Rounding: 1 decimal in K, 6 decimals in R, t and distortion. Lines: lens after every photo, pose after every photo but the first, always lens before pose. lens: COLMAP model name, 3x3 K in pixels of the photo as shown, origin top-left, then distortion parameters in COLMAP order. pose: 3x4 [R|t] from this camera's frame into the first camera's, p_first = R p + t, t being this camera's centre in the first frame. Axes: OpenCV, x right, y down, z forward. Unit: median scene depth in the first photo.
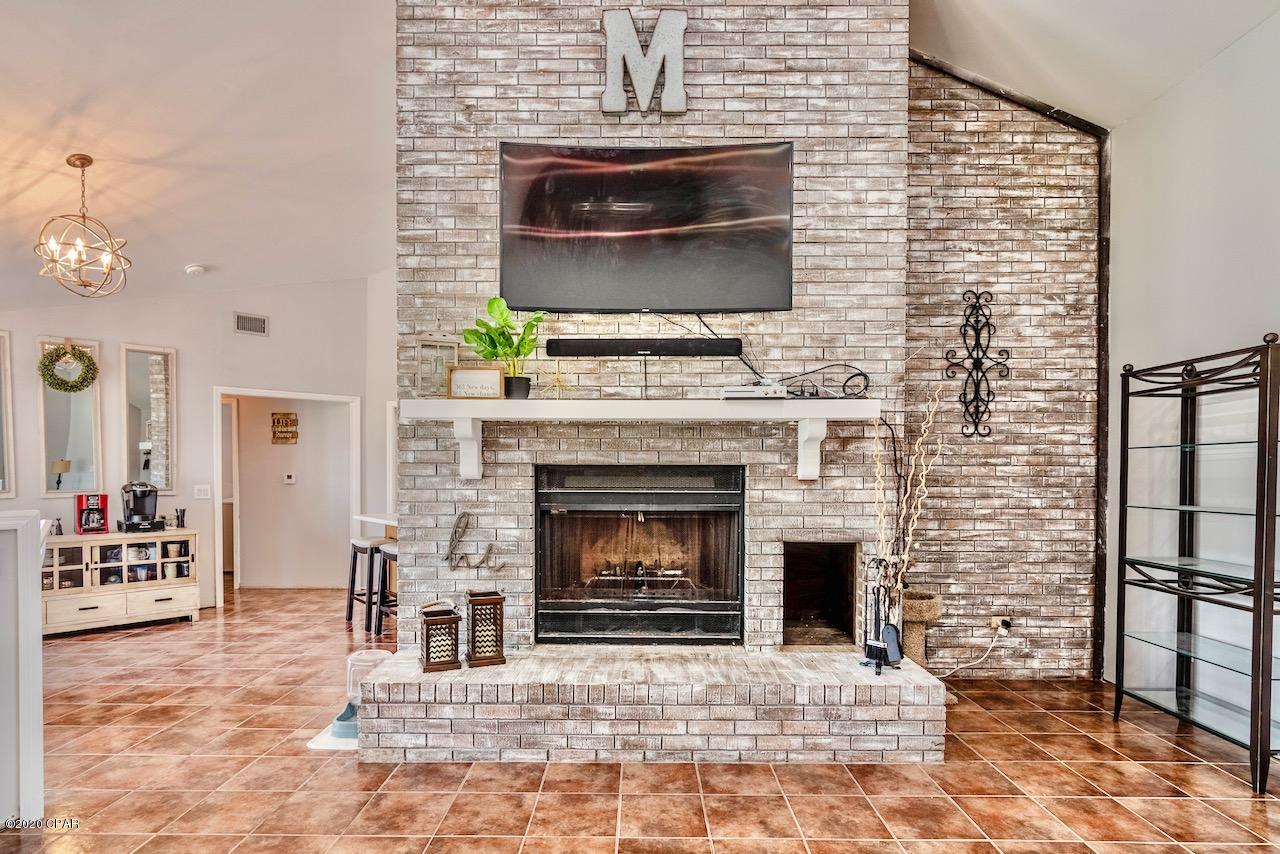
lens RADIAL K [[682.5, 0, 647.0], [0, 682.5, 484.2], [0, 0, 1]] dist [-0.002589, 0.001533]
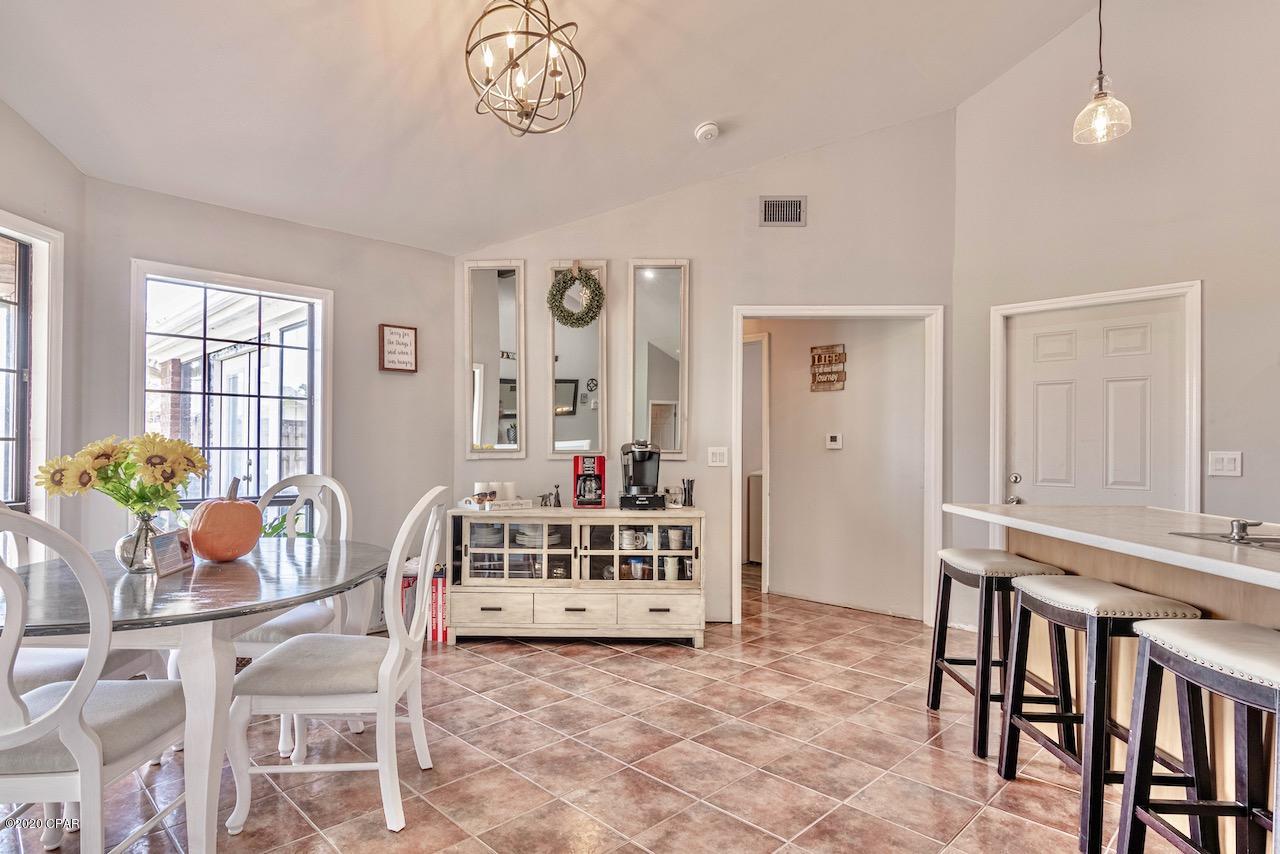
lens RADIAL K [[713.1, 0, 605.7], [0, 713.1, 434.4], [0, 0, 1]] dist [-0.014974, 0.000388]
pose [[0.696168, -0.007945, -0.717834, -0.348390], [-0.021836, 0.999242, -0.032236, 0.024700], [0.717546, 0.038117, 0.695467, 0.691327]]
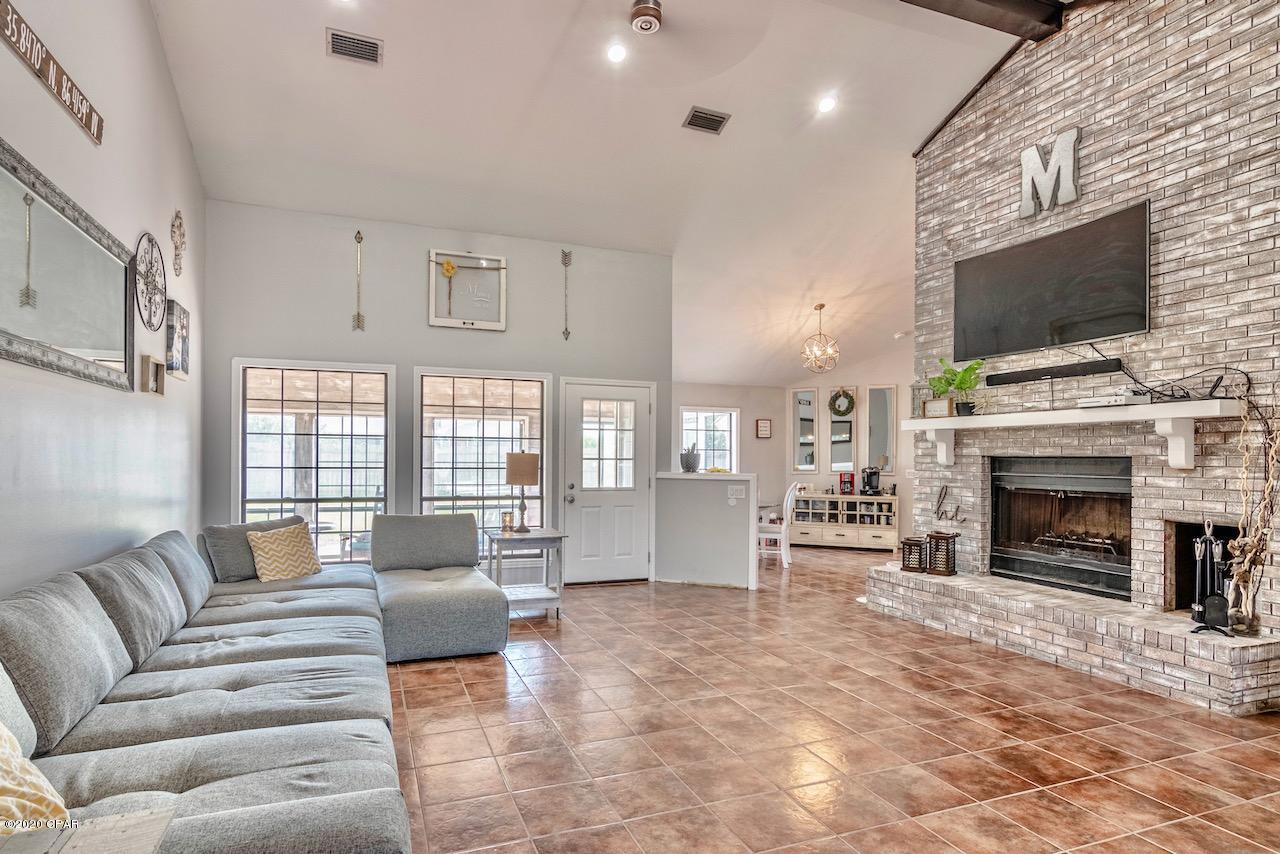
lens RADIAL K [[682.5, 0, 566.4], [0, 682.5, 454.2], [0, 0, 1]] dist [-0.002589, 0.001533]
pose [[0.296280, -0.003862, -0.955093, 1.024265], [-0.025941, 0.999590, -0.012090, 0.009702], [0.954749, 0.028358, 0.296059, -0.357932]]
